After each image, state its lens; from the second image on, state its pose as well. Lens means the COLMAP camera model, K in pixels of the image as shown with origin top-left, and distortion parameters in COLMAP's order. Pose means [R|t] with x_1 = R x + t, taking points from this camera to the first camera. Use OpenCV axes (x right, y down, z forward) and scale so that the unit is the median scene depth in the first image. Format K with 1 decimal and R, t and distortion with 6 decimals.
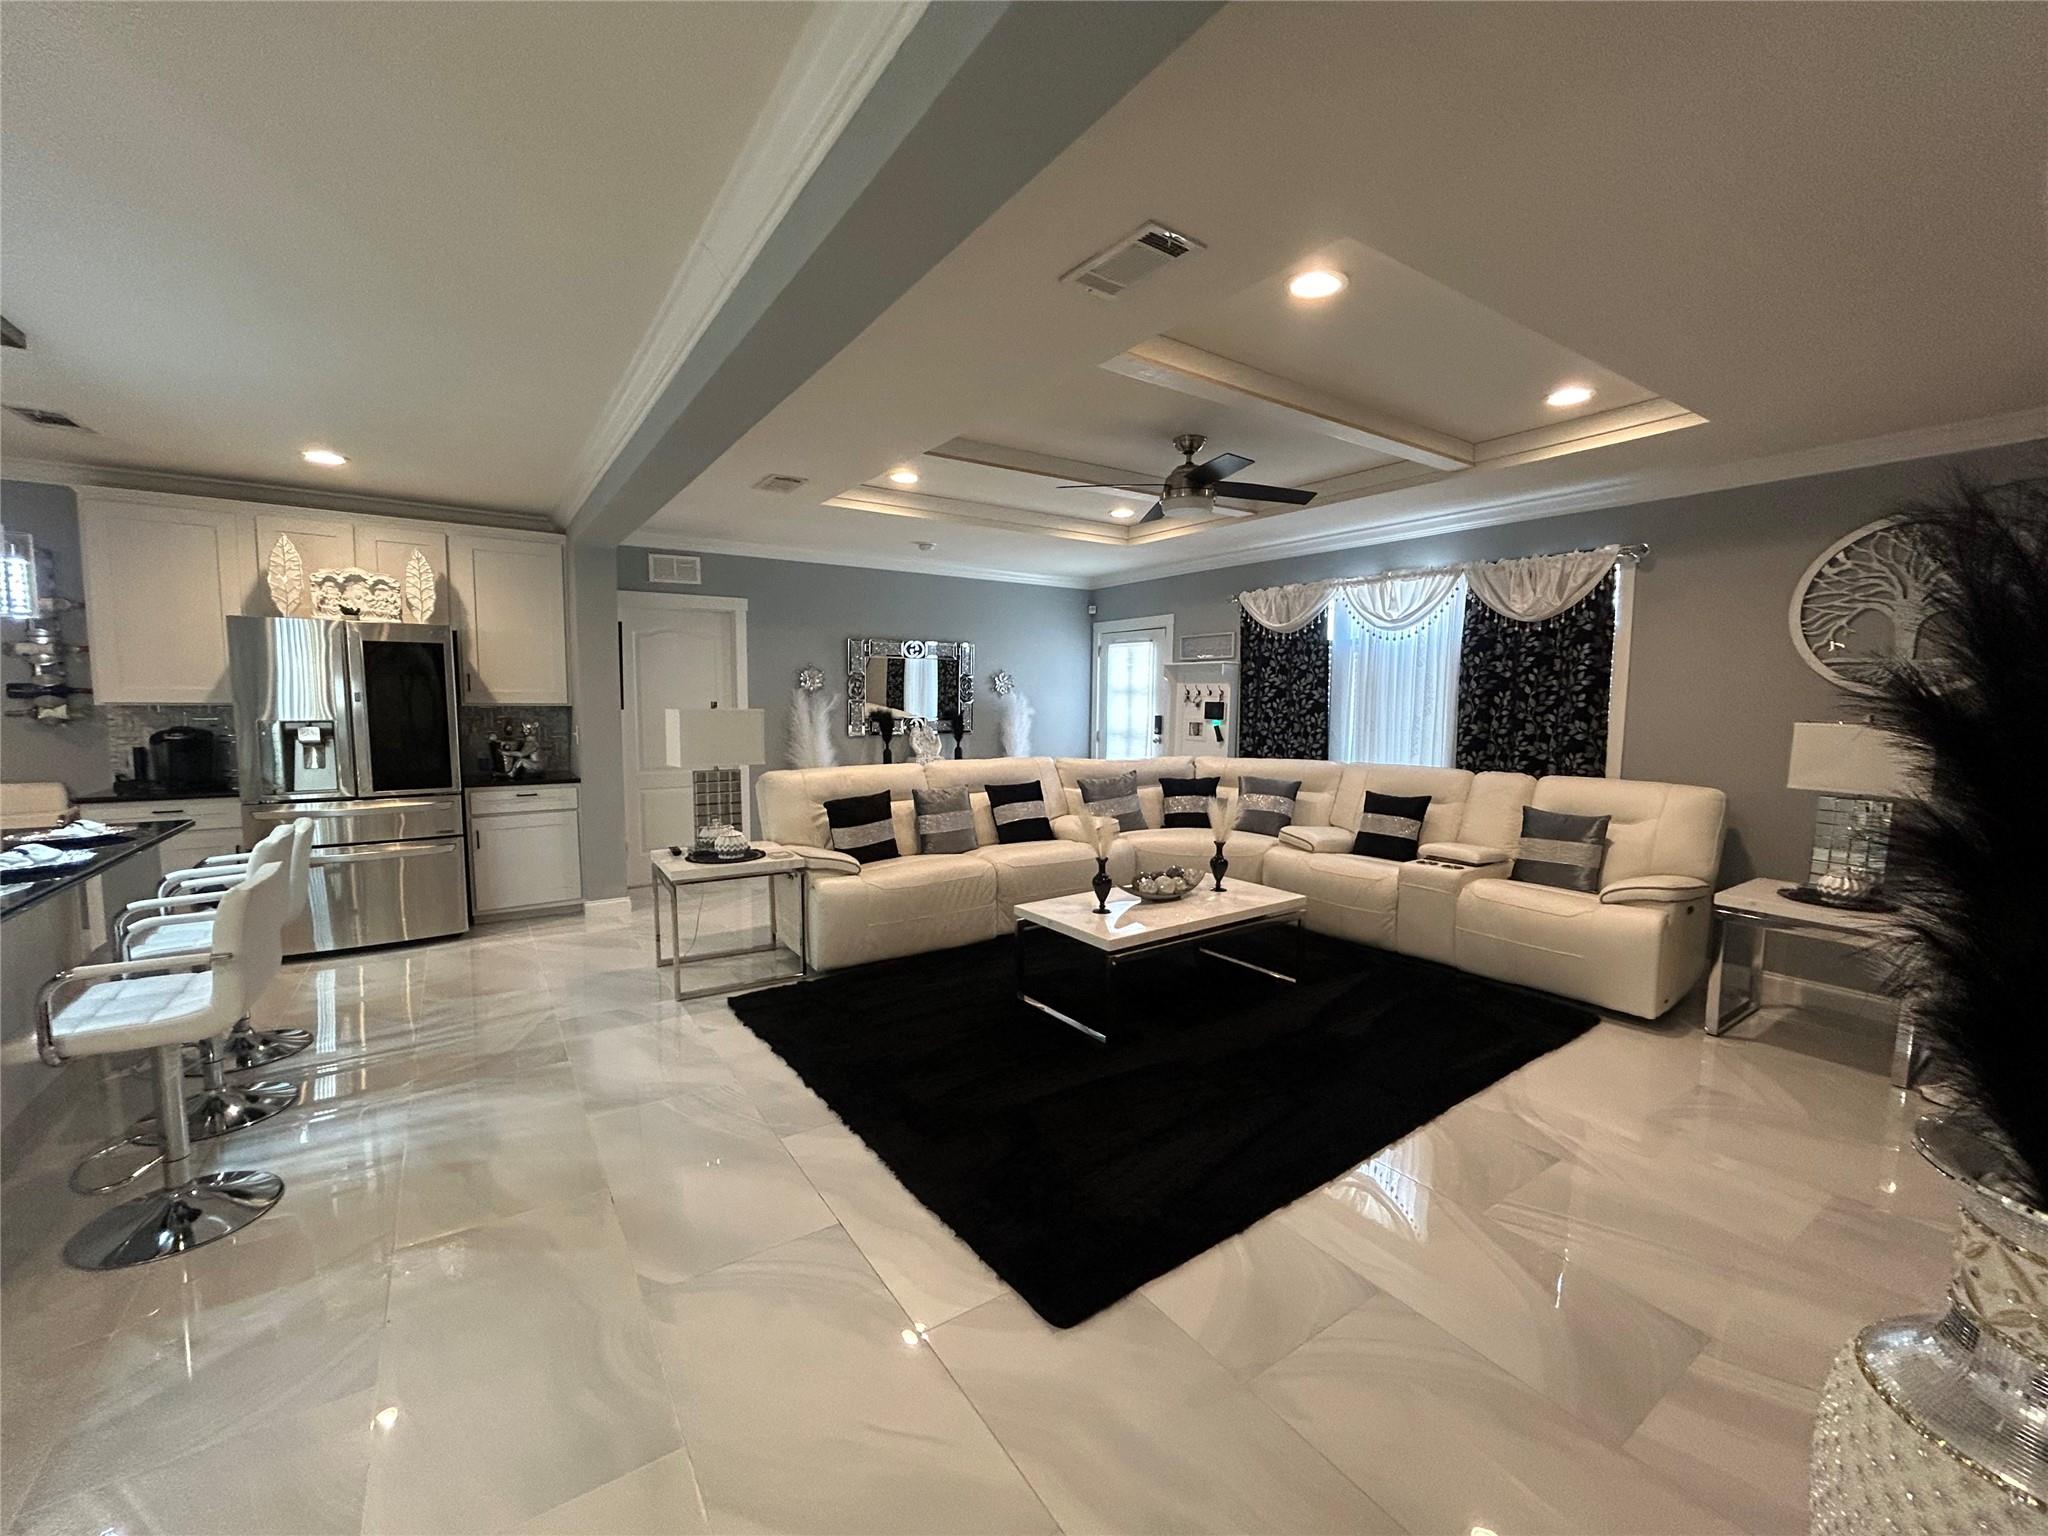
lens RADIAL K [[827.1, 0, 1031.7], [0, 827.1, 770.7], [0, 0, 1]] dist [-0.000899, 0.000552]
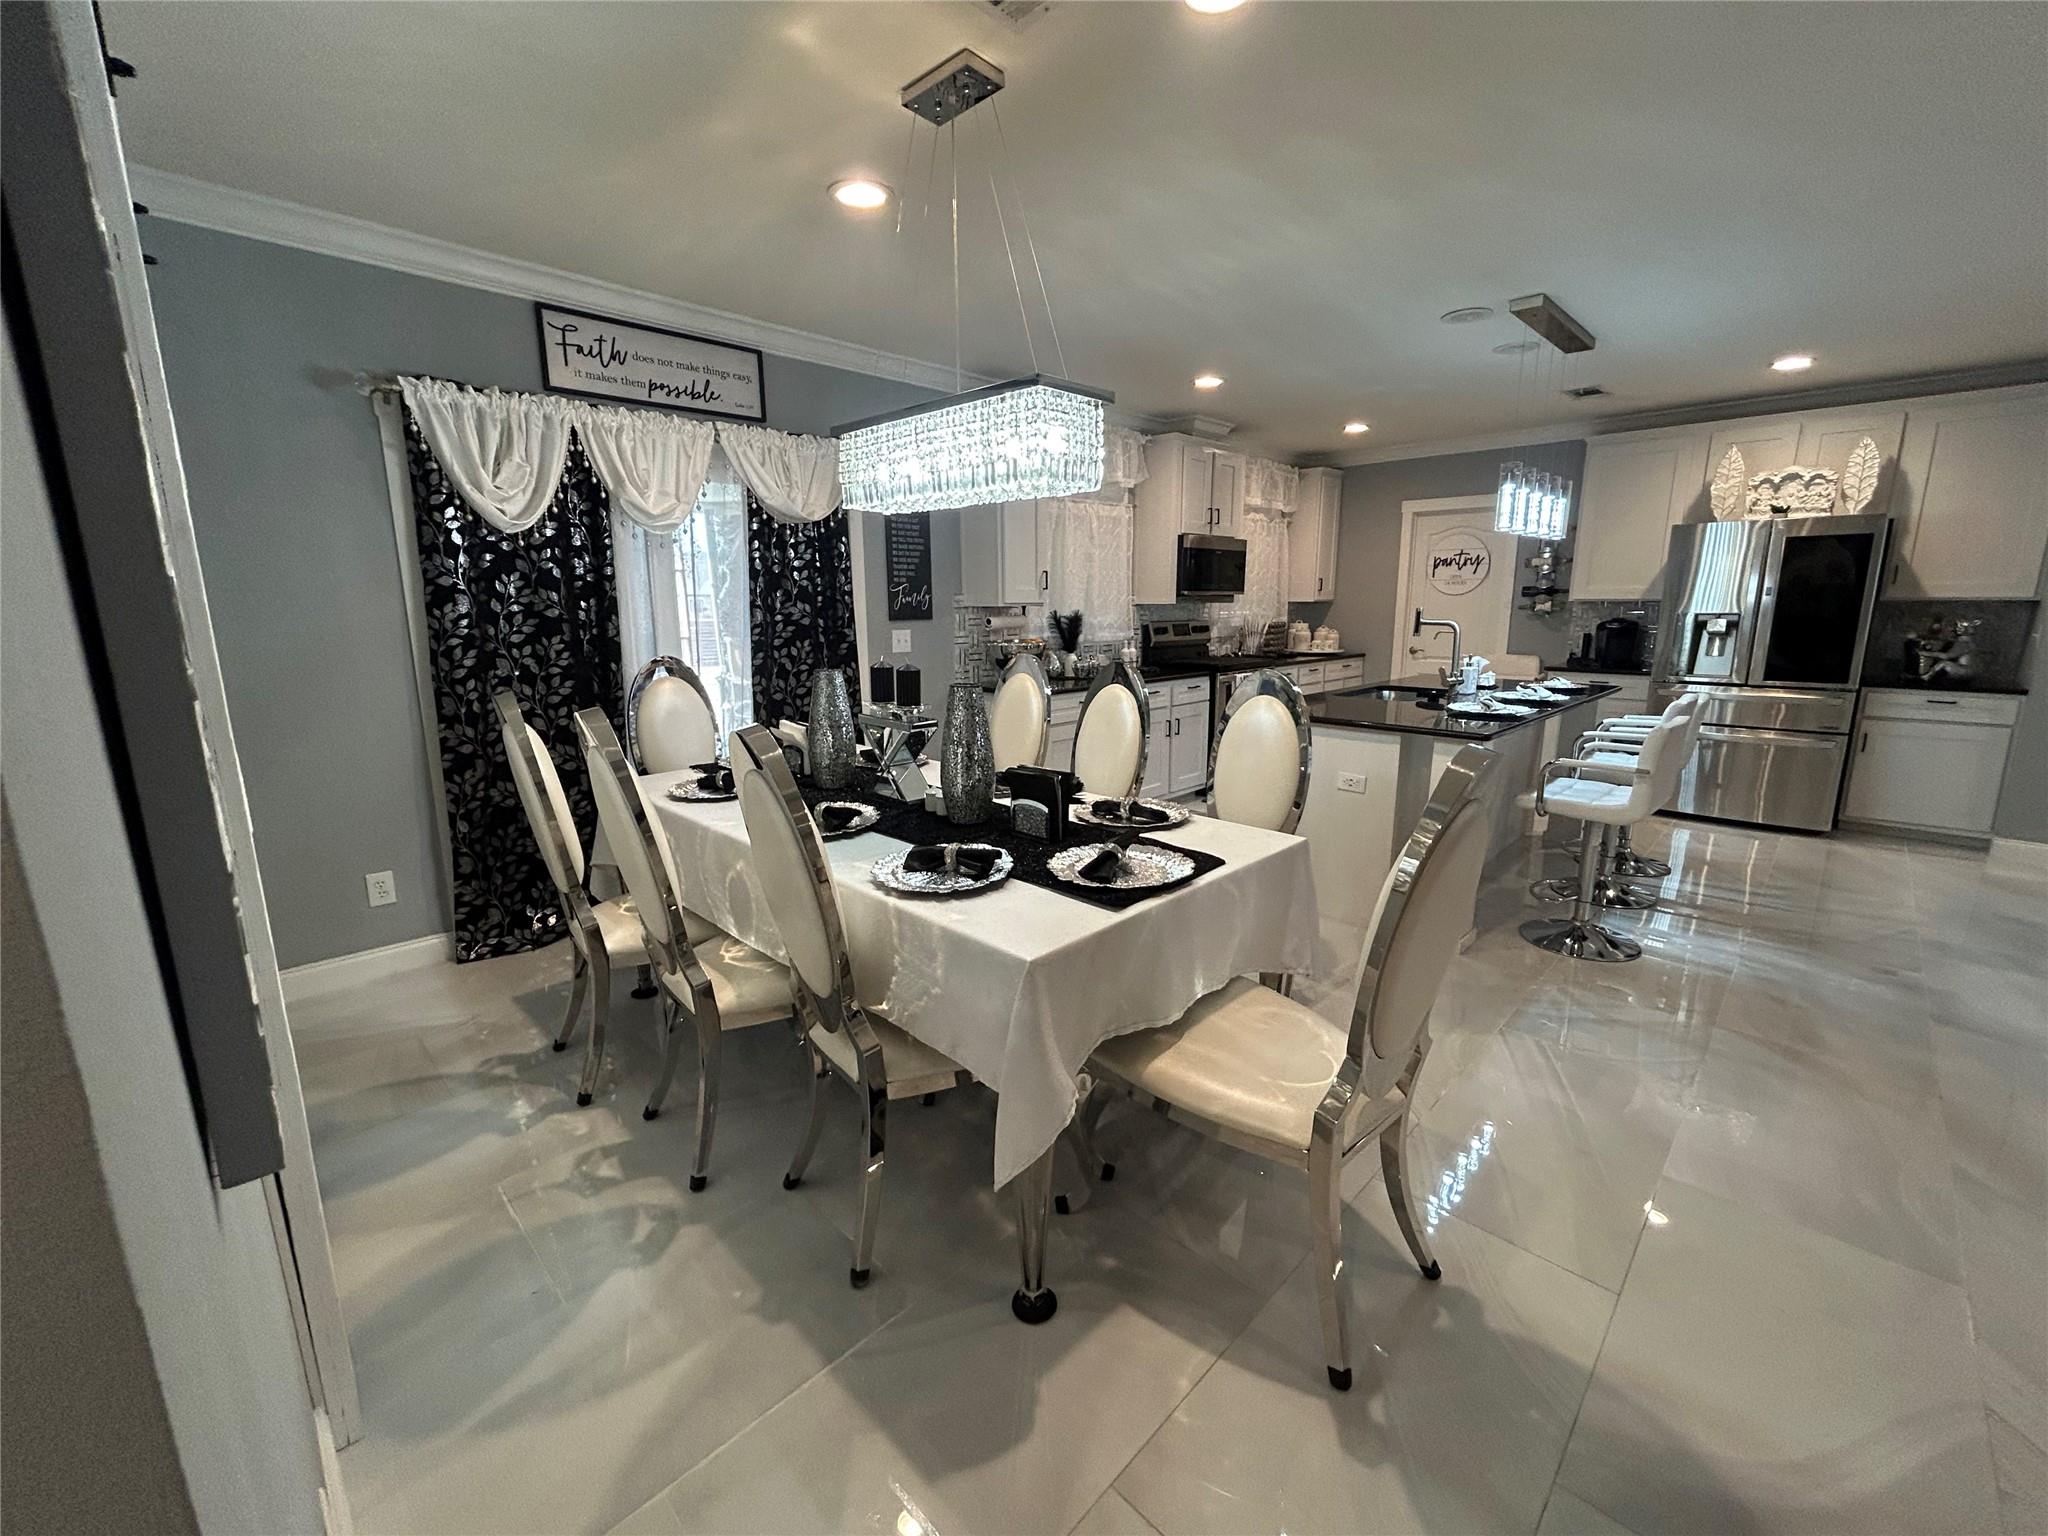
lens RADIAL K [[827.1, 0, 1017.8], [0, 827.1, 767.3], [0, 0, 1]] dist [-0.000899, 0.000552]
pose [[0.175839, 0.185142, -0.966852, 0.089792], [-0.079332, 0.981626, 0.173543, 0.024832], [0.981217, 0.046187, 0.187296, -0.141103]]
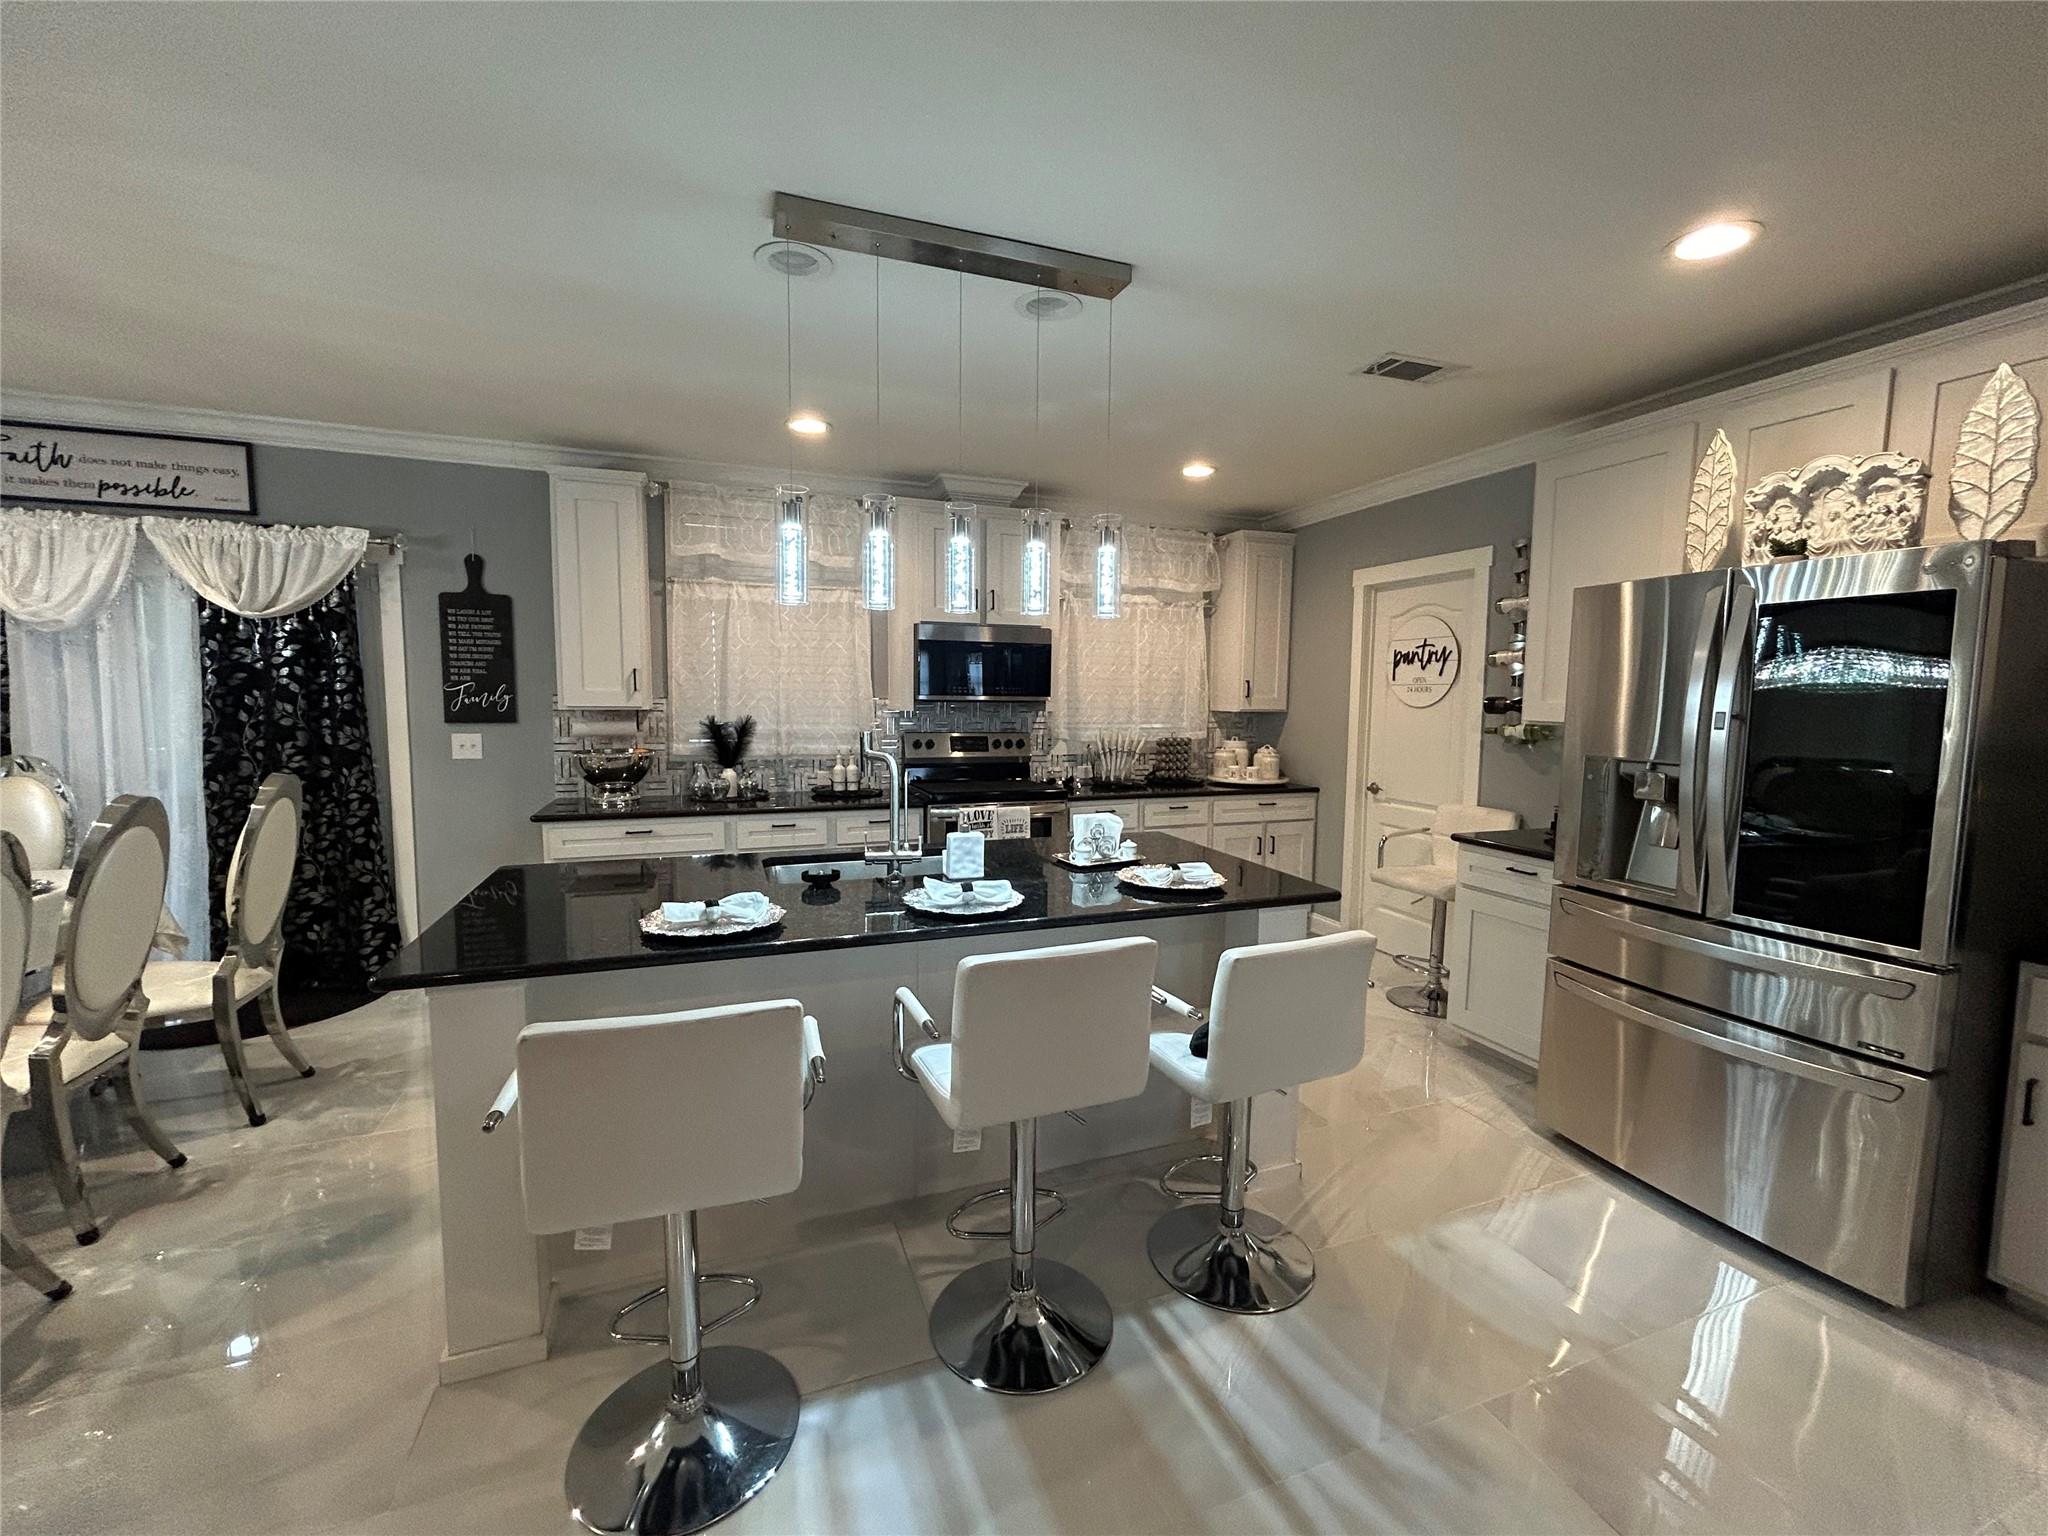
lens RADIAL K [[827.1, 0, 1018.0], [0, 827.1, 768.6], [0, 0, 1]] dist [-0.000899, 0.000552]
pose [[-0.242086, 0.077101, -0.967187, -0.216546], [-0.099413, 0.989620, 0.103773, -0.065815], [0.965148, 0.121273, -0.231908, 0.665096]]
